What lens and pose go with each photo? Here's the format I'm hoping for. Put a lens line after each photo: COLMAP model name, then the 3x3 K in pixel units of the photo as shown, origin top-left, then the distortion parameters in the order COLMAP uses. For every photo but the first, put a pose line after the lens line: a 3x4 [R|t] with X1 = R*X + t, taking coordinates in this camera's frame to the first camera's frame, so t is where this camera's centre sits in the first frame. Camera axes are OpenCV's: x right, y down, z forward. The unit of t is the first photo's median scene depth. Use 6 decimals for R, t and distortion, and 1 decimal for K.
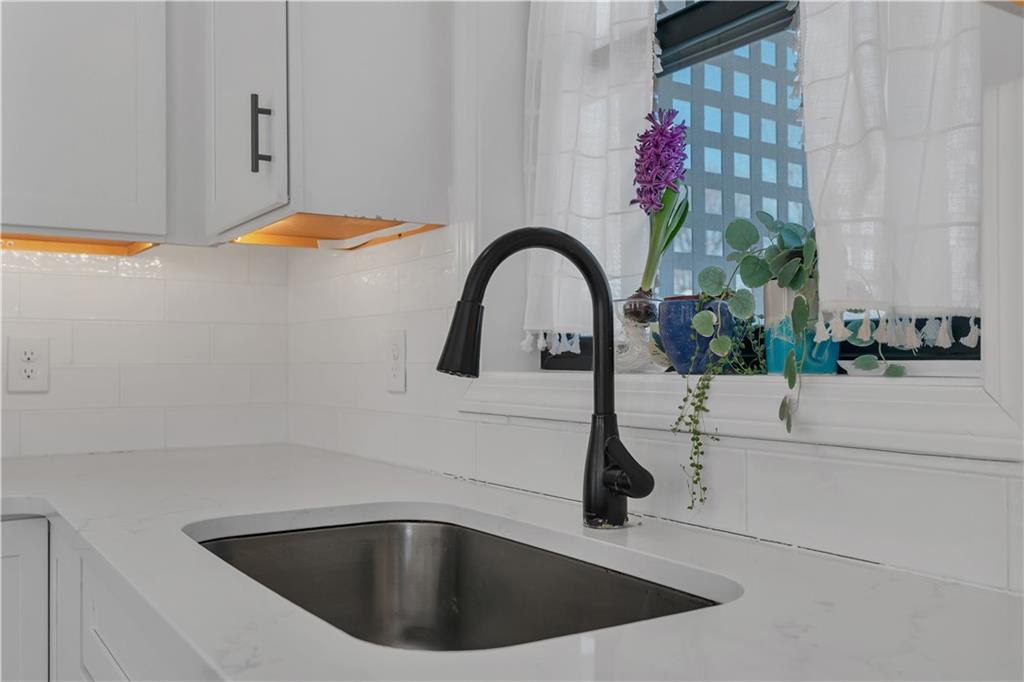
lens RADIAL K [[926.7, 0, 512.0], [0, 926.7, 341.0], [0, 0, 1]] dist [-0.002127, -0.000728]
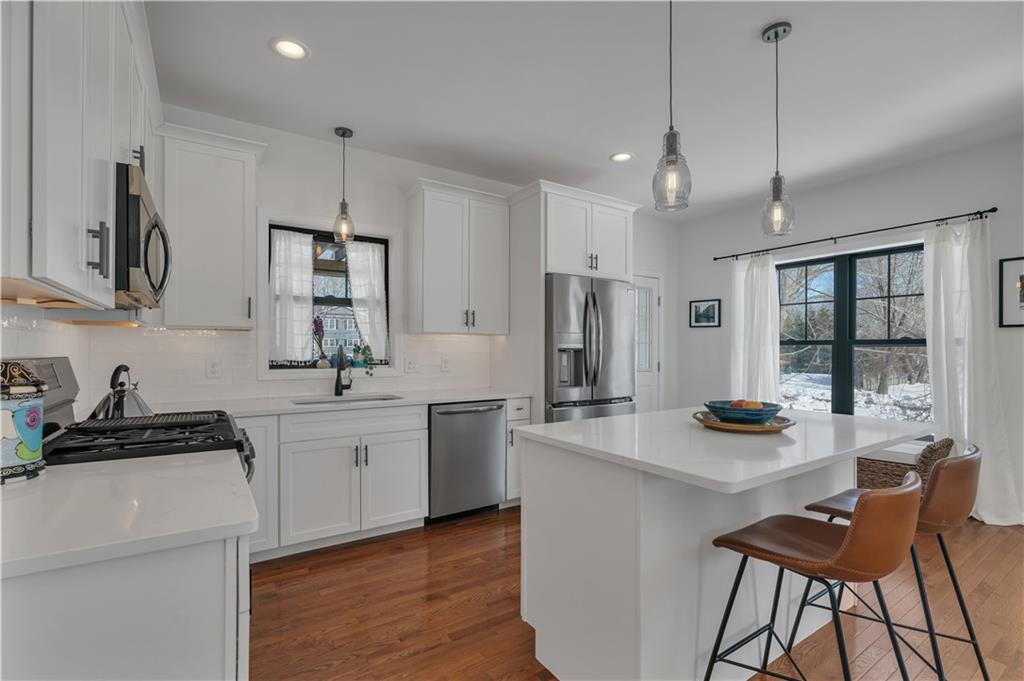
lens RADIAL K [[463.6, 0, 510.1], [0, 463.6, 352.6], [0, 0, 1]] dist [-0.002695, -0.000434]
pose [[-0.005075, -0.006135, 0.999968, -2.874884], [-0.020200, 0.999778, 0.006031, -0.108249], [-0.999783, -0.020169, -0.005198, -0.023286]]
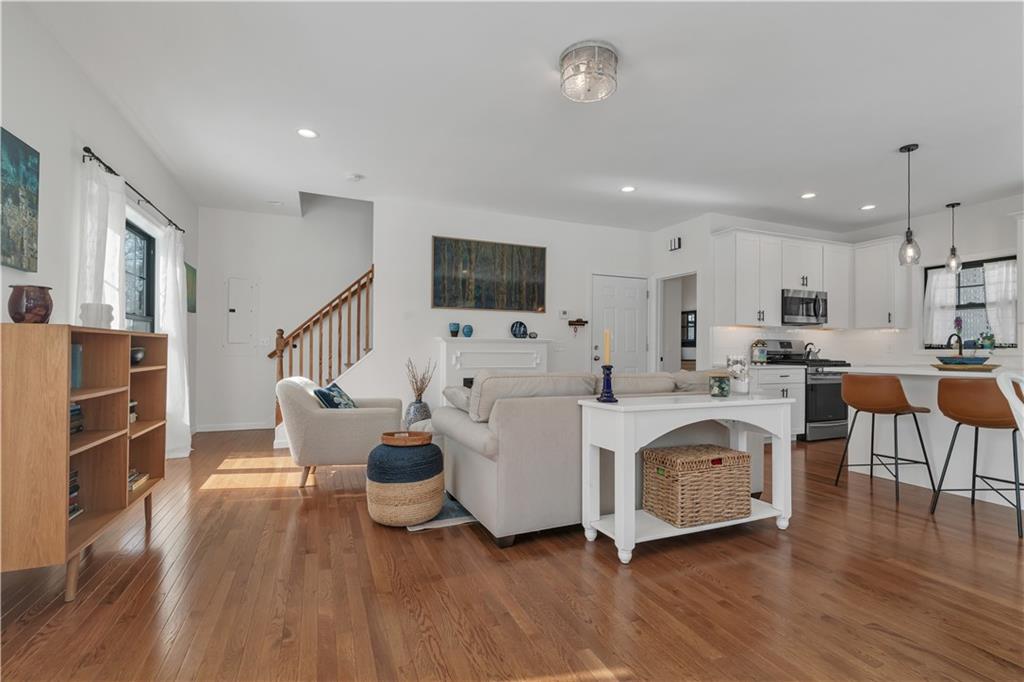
lens RADIAL K [[466.9, 0, 512.7], [0, 466.9, 348.9], [0, 0, 1]] dist [-0.000985, 0.000537]
pose [[0.984915, 0.006681, -0.172911, -3.593376], [-0.004849, 0.999928, 0.011014, 0.002801], [0.172972, -0.010009, 0.984876, -4.456255]]
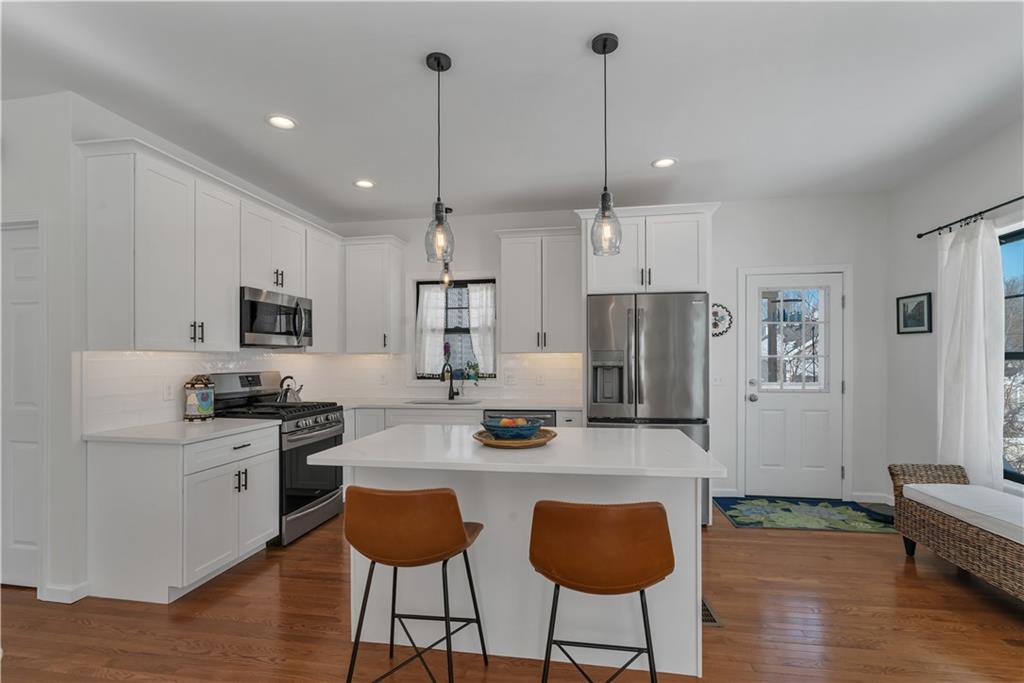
lens RADIAL K [[469.4, 0, 512.9], [0, 469.4, 359.5], [0, 0, 1]] dist [-0.004081, -0.000396]
pose [[0.678279, -0.001330, 0.734804, -2.582913], [-0.010136, 0.999886, 0.011167, -0.199534], [-0.734735, -0.015022, 0.678188, -2.165663]]
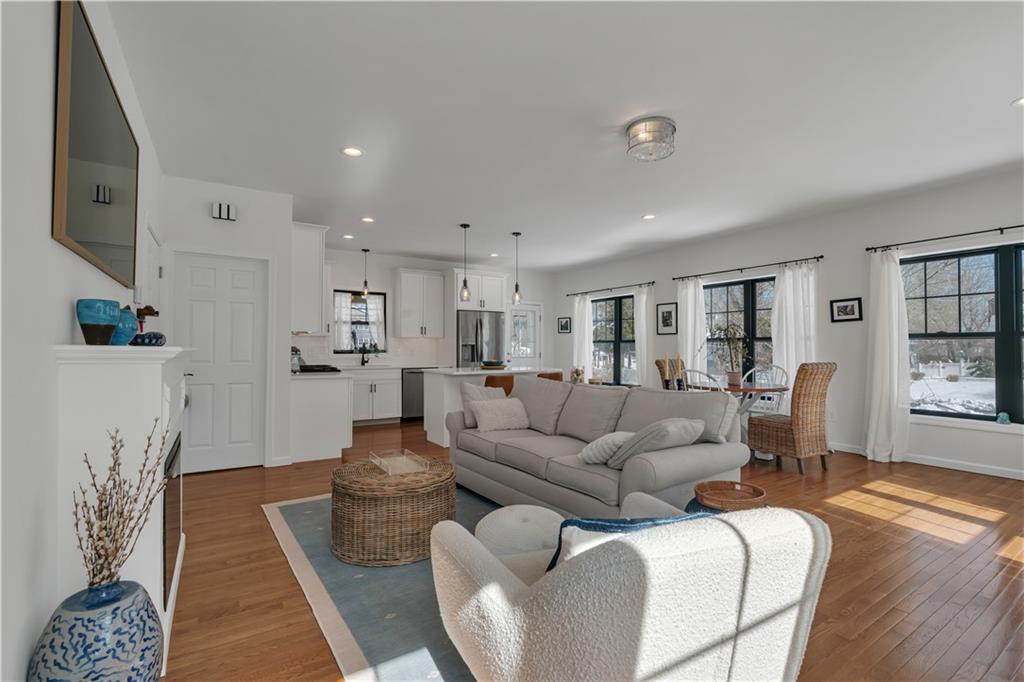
lens RADIAL K [[466.9, 0, 512.7], [0, 466.9, 348.9], [0, 0, 1]] dist [-0.000985, 0.000537]
pose [[0.011036, -0.001030, 0.999939, -6.604959], [-0.018328, 0.999831, 0.001232, -0.080496], [-0.999771, -0.018341, 0.011015, -1.171034]]
